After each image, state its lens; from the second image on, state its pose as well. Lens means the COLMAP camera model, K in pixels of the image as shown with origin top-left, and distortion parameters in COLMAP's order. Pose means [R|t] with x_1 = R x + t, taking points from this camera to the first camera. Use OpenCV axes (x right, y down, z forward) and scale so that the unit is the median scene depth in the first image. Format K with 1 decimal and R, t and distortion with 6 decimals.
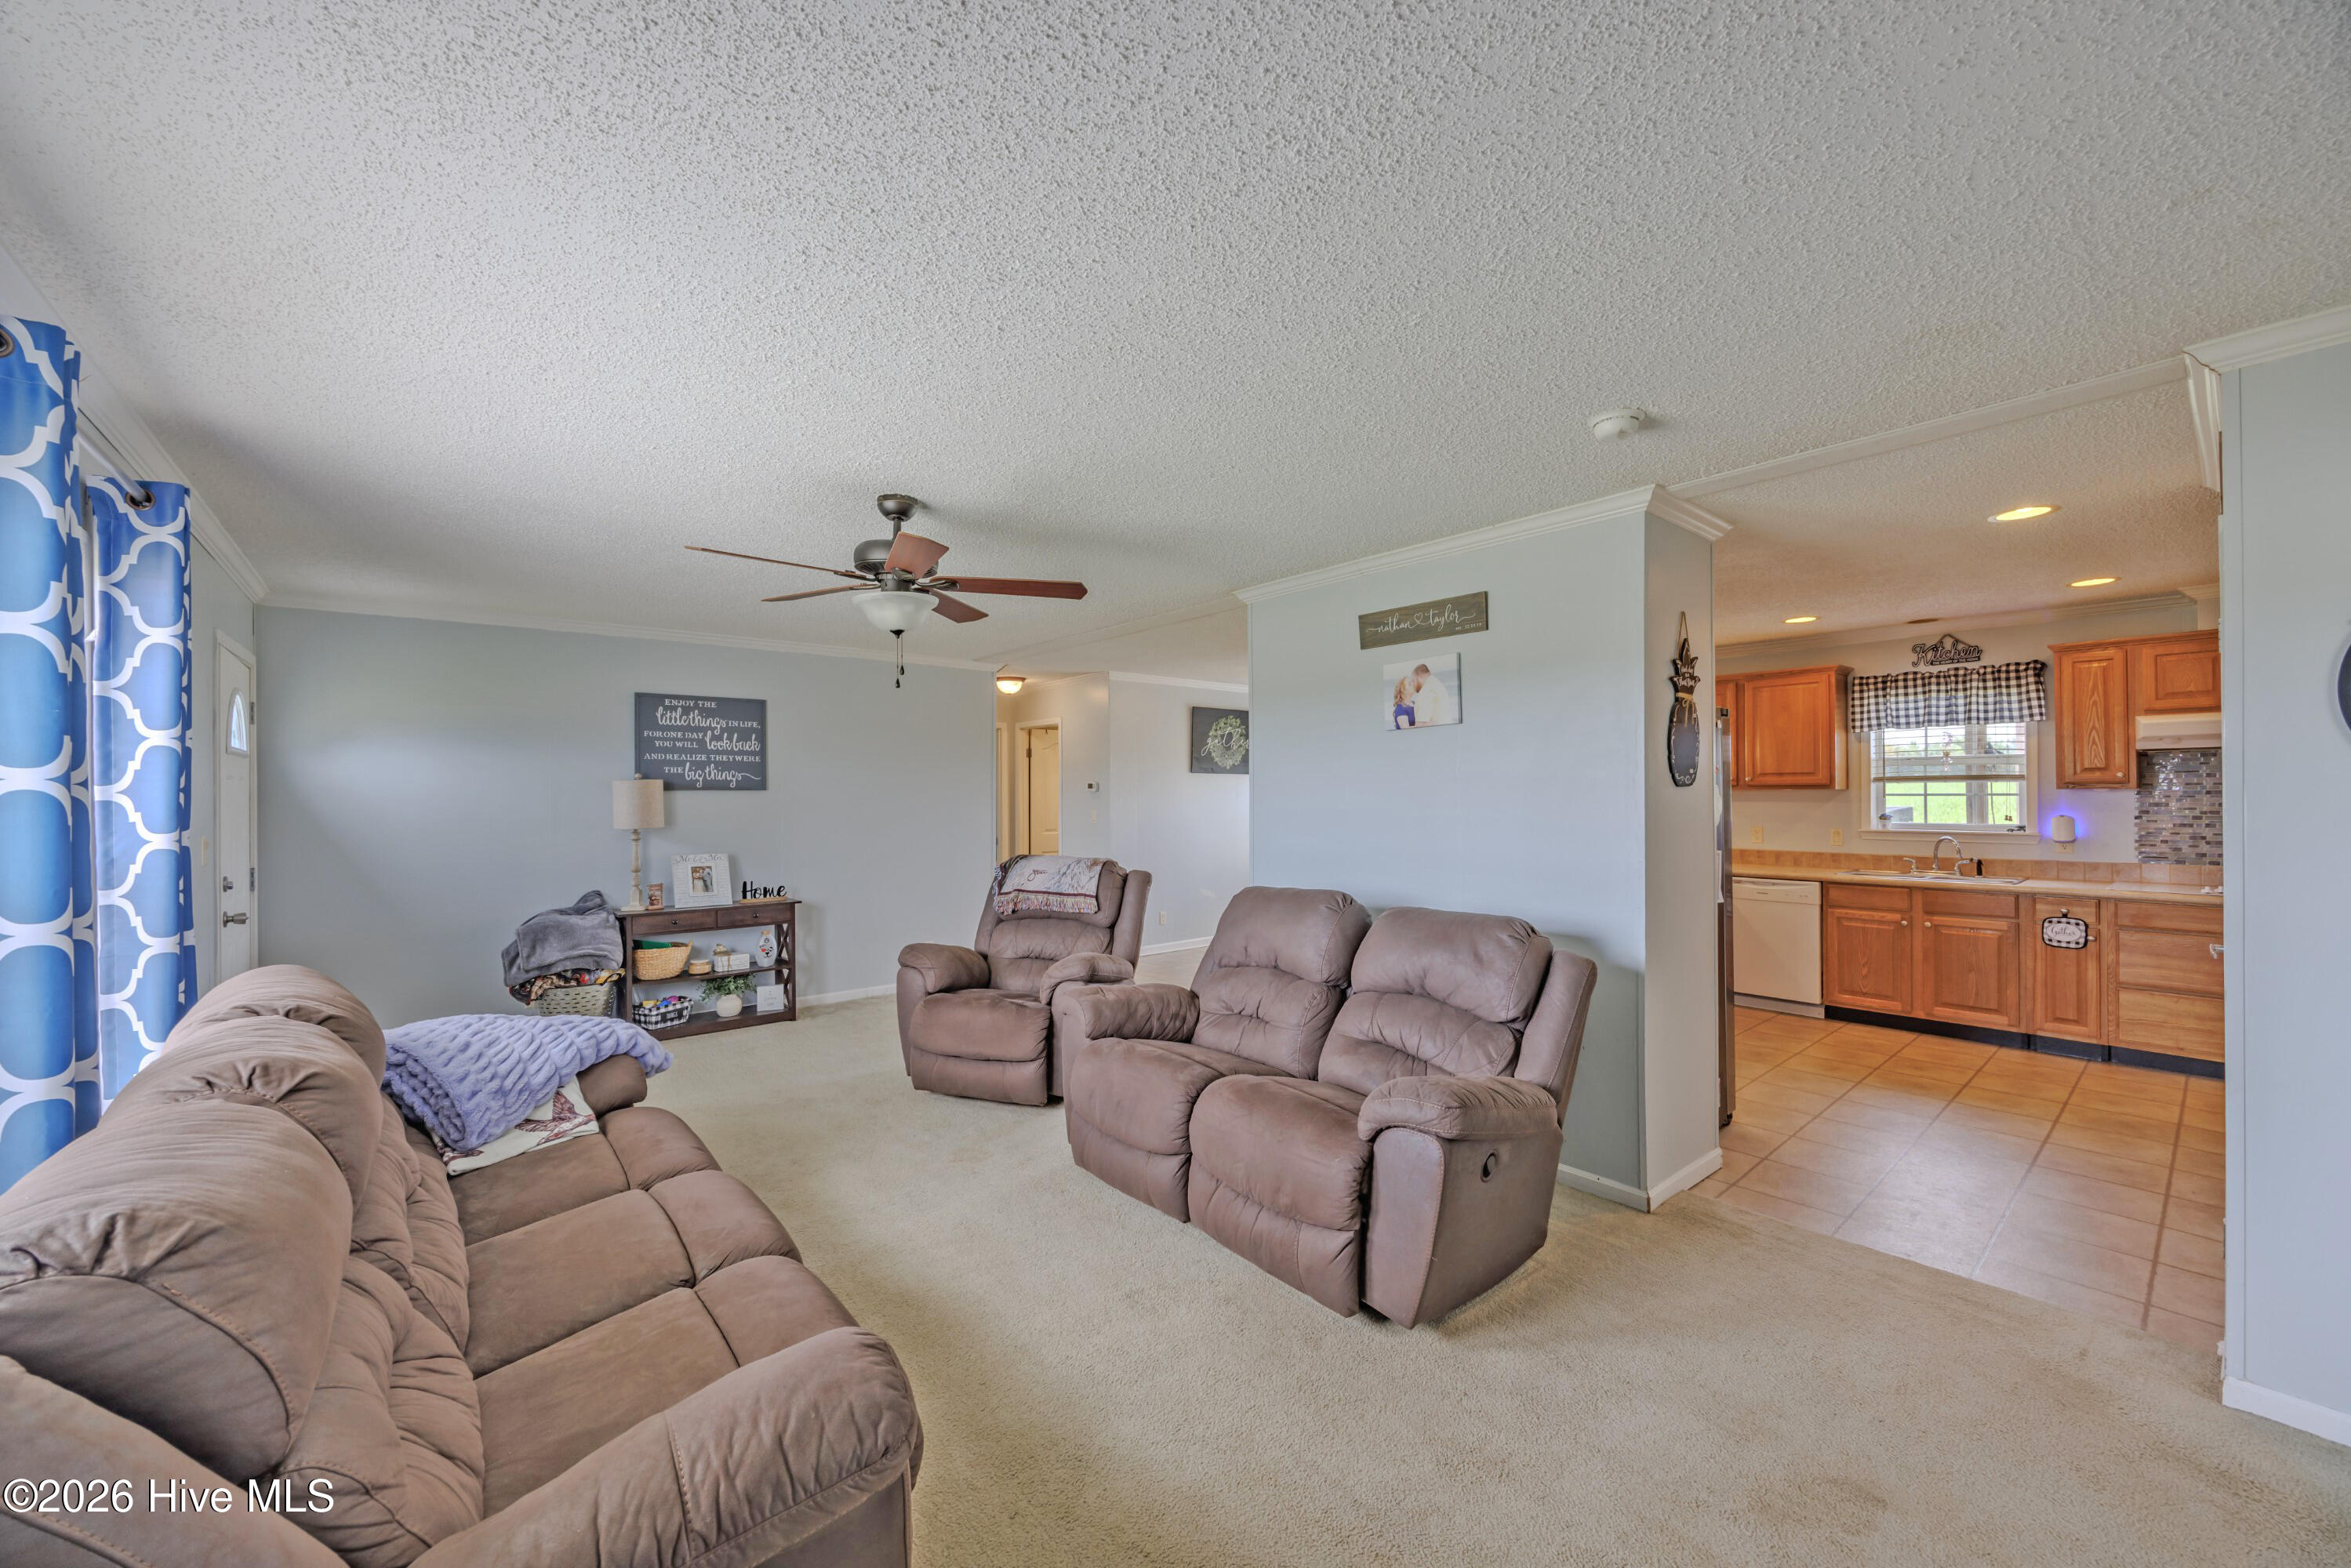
lens RADIAL K [[879.2, 0, 1187.6], [0, 879.2, 791.8], [0, 0, 1]] dist [-0.000476, 0.000000]
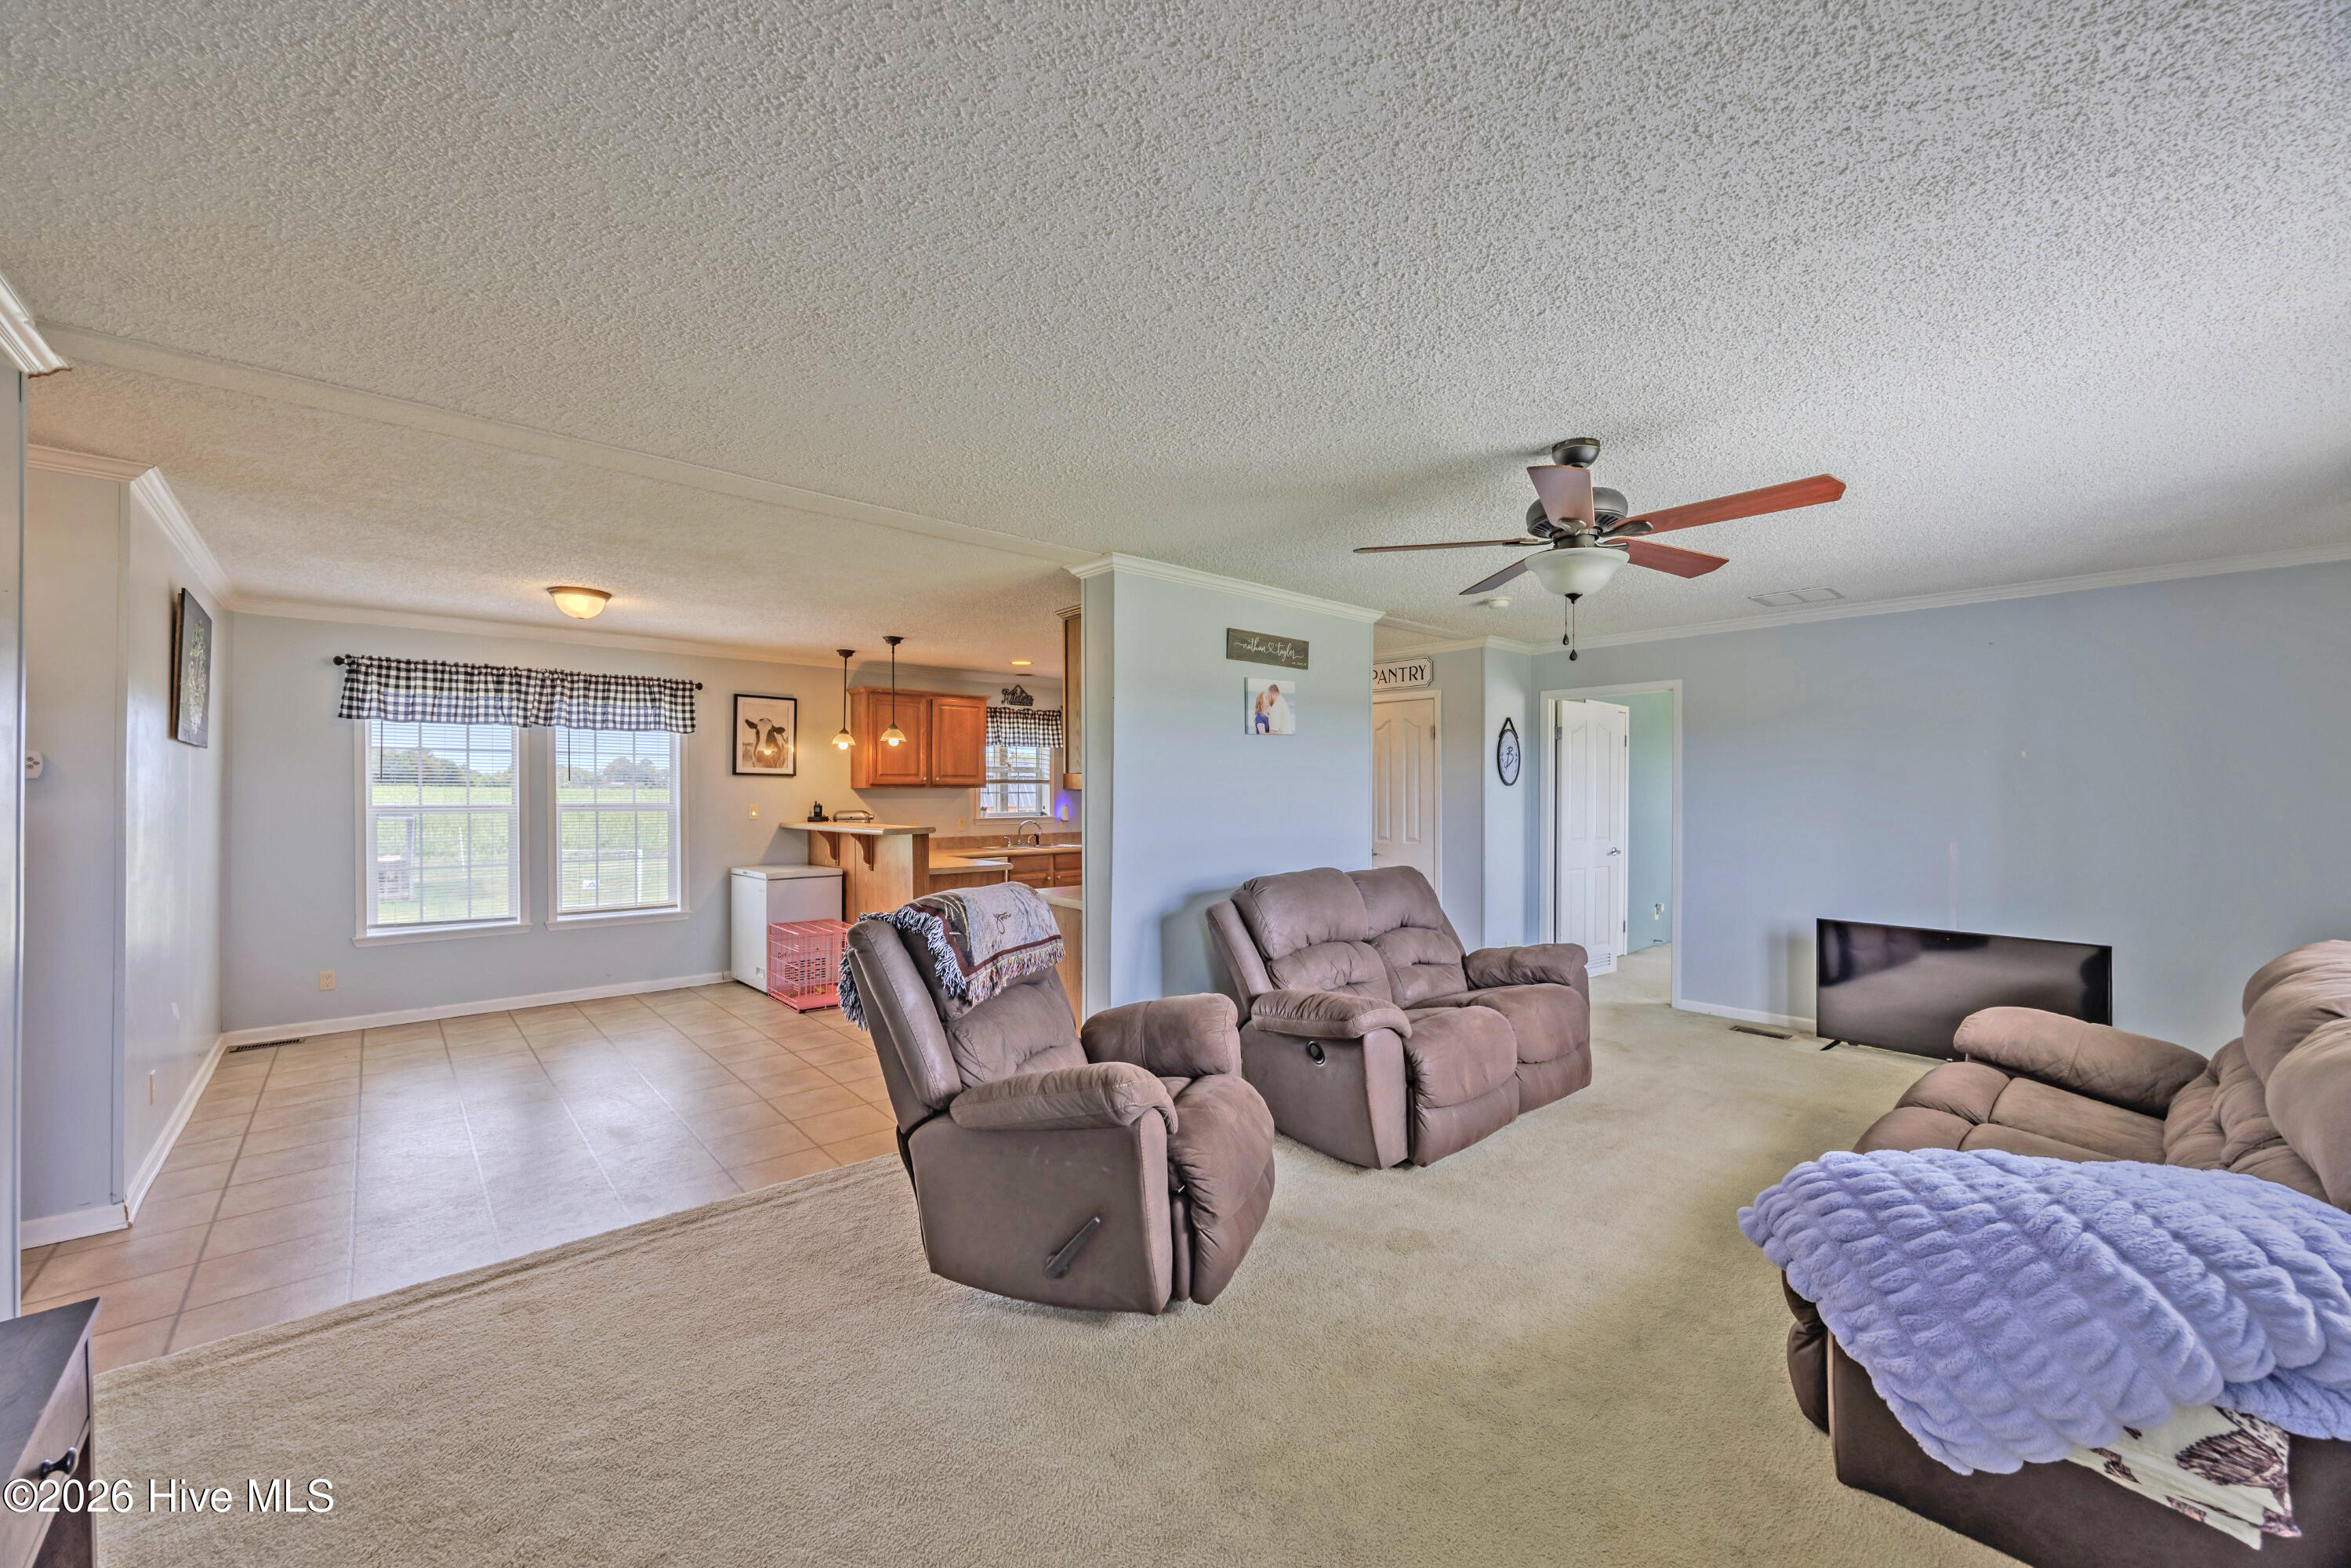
lens RADIAL K [[891.5, 0, 1165.6], [0, 891.5, 792.4], [0, 0, 1]] dist [-0.000466, -0.000383]
pose [[-0.016180, 0.004721, 0.999858, -0.748033], [-0.001644, 0.999987, -0.004749, 0.010880], [-0.999868, -0.001720, -0.016172, 0.882115]]
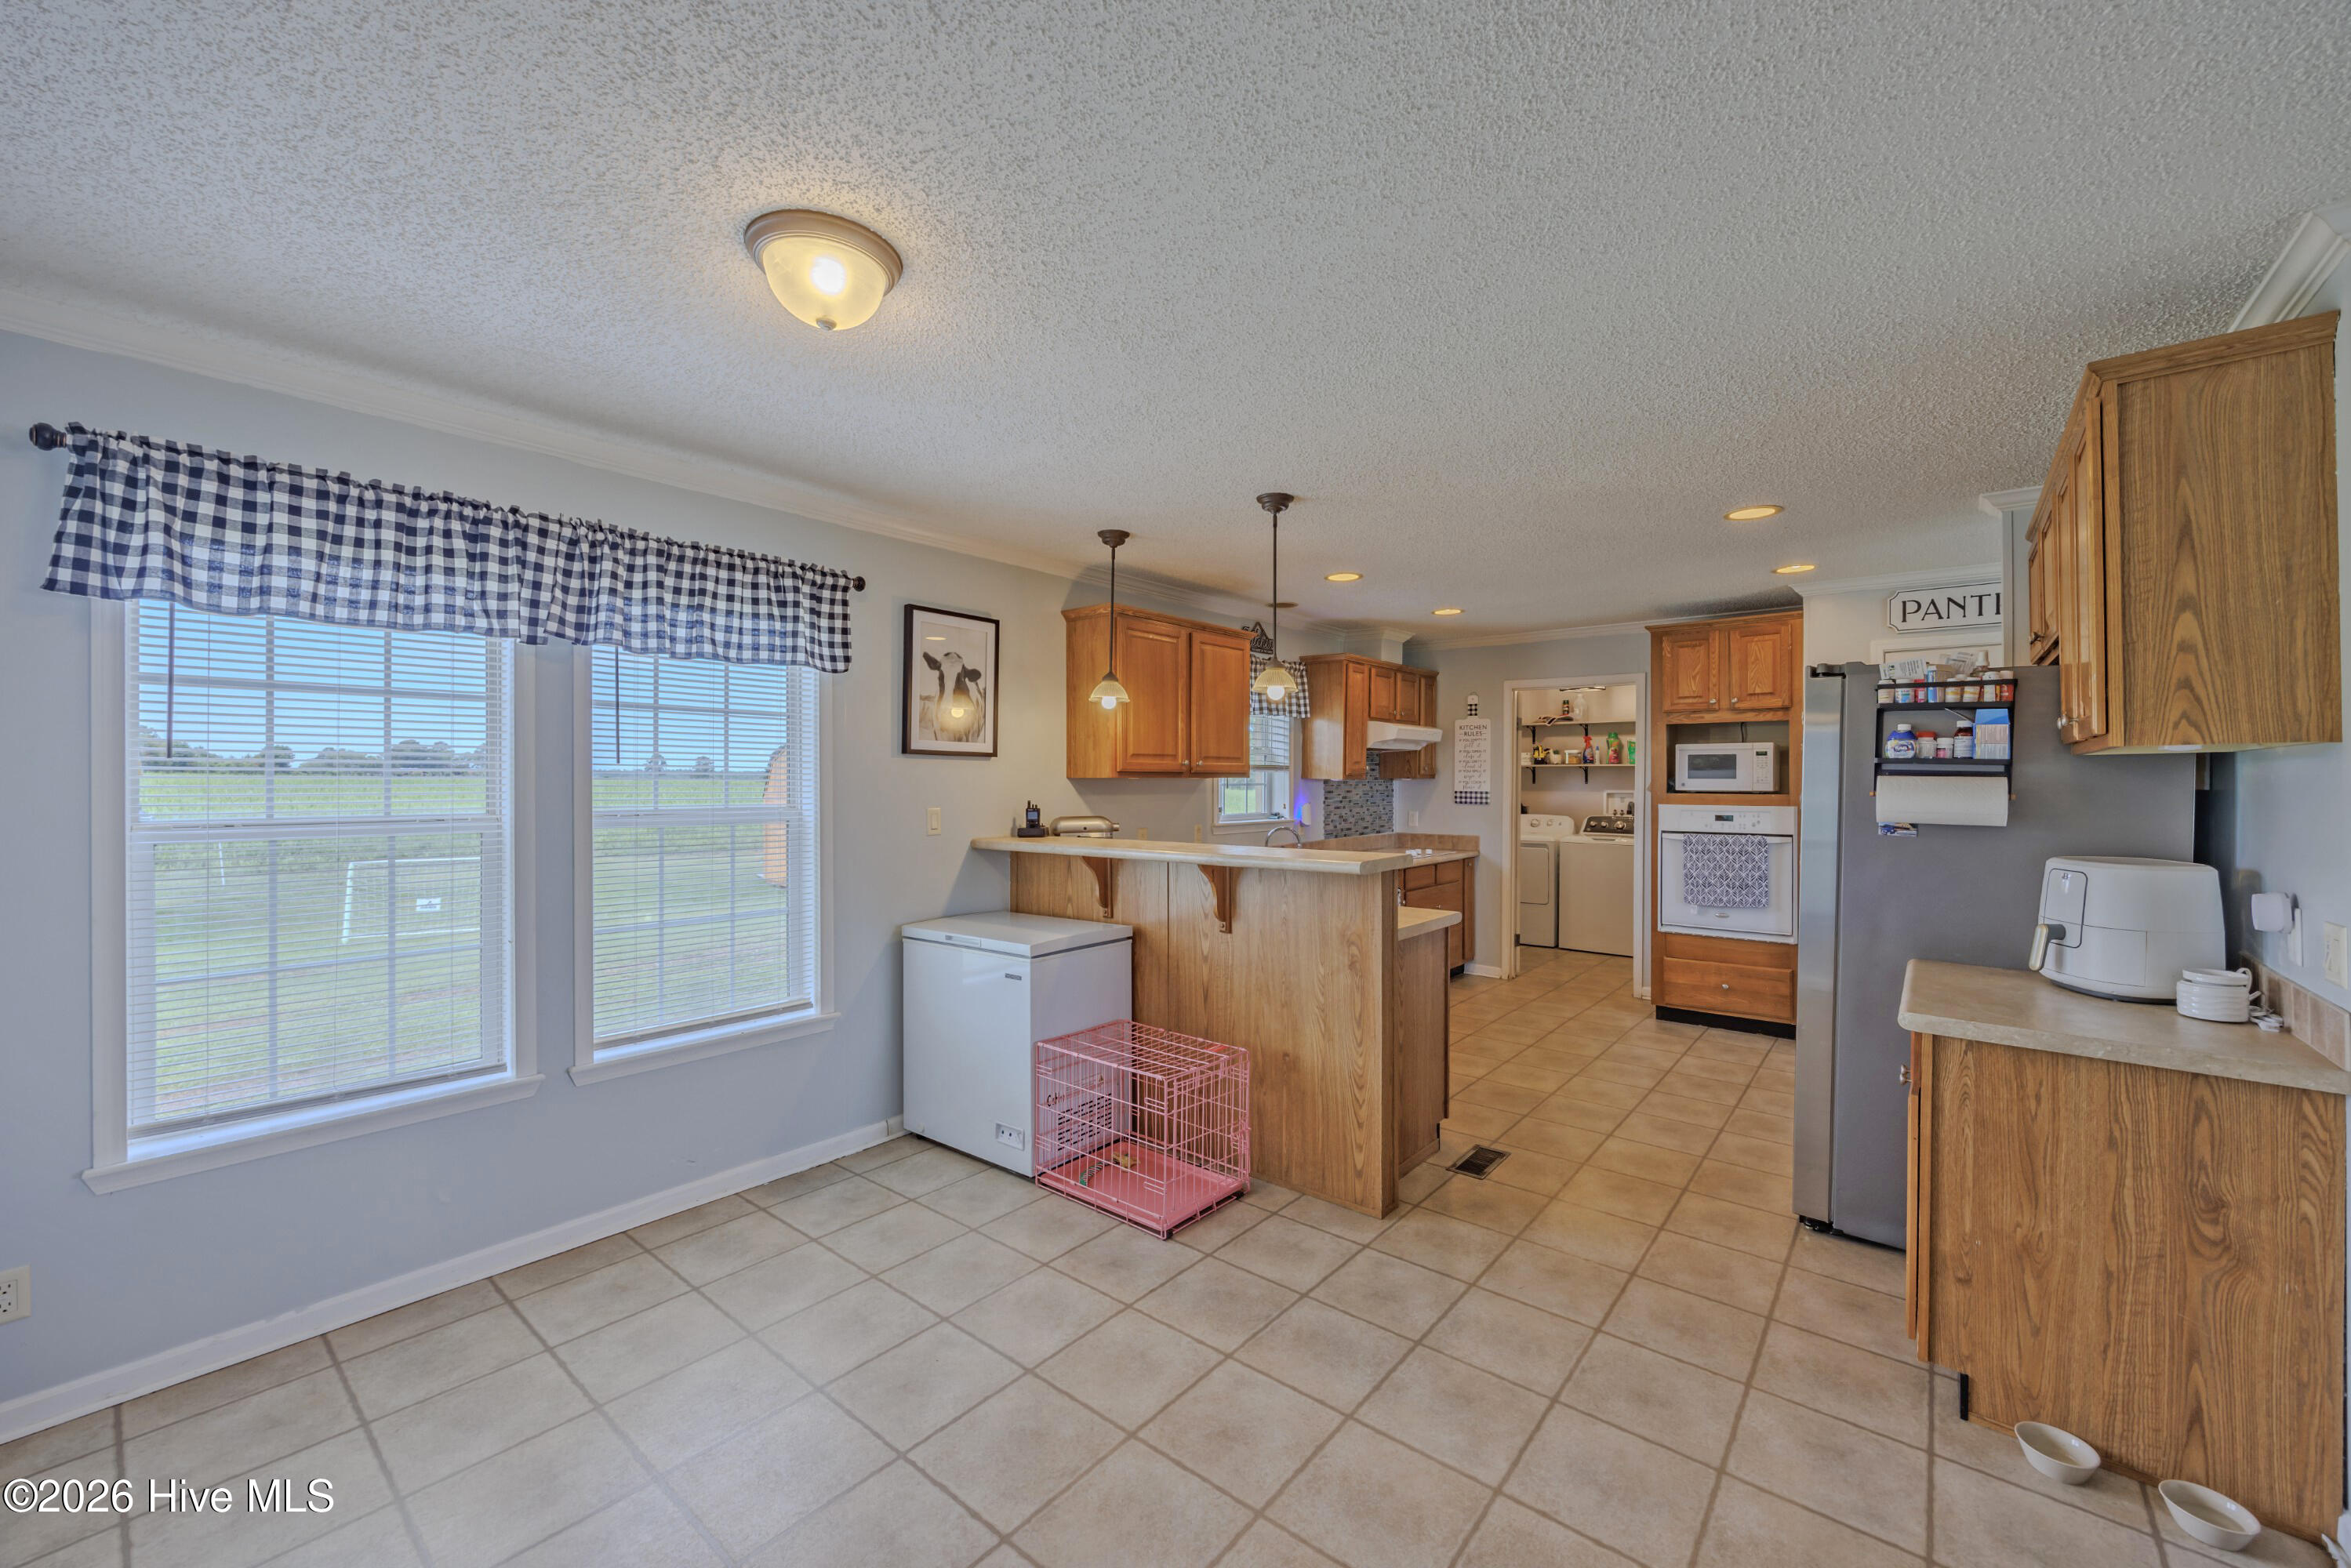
lens RADIAL K [[927.4, 0, 1214.1], [0, 927.4, 778.7], [0, 0, 1]] dist [-0.001336, -0.000149]
pose [[-0.185138, 0.006782, 0.982689, -0.178752], [-0.000805, 0.999975, -0.007053, 0.004579], [-0.982712, -0.002097, -0.185128, 1.408241]]
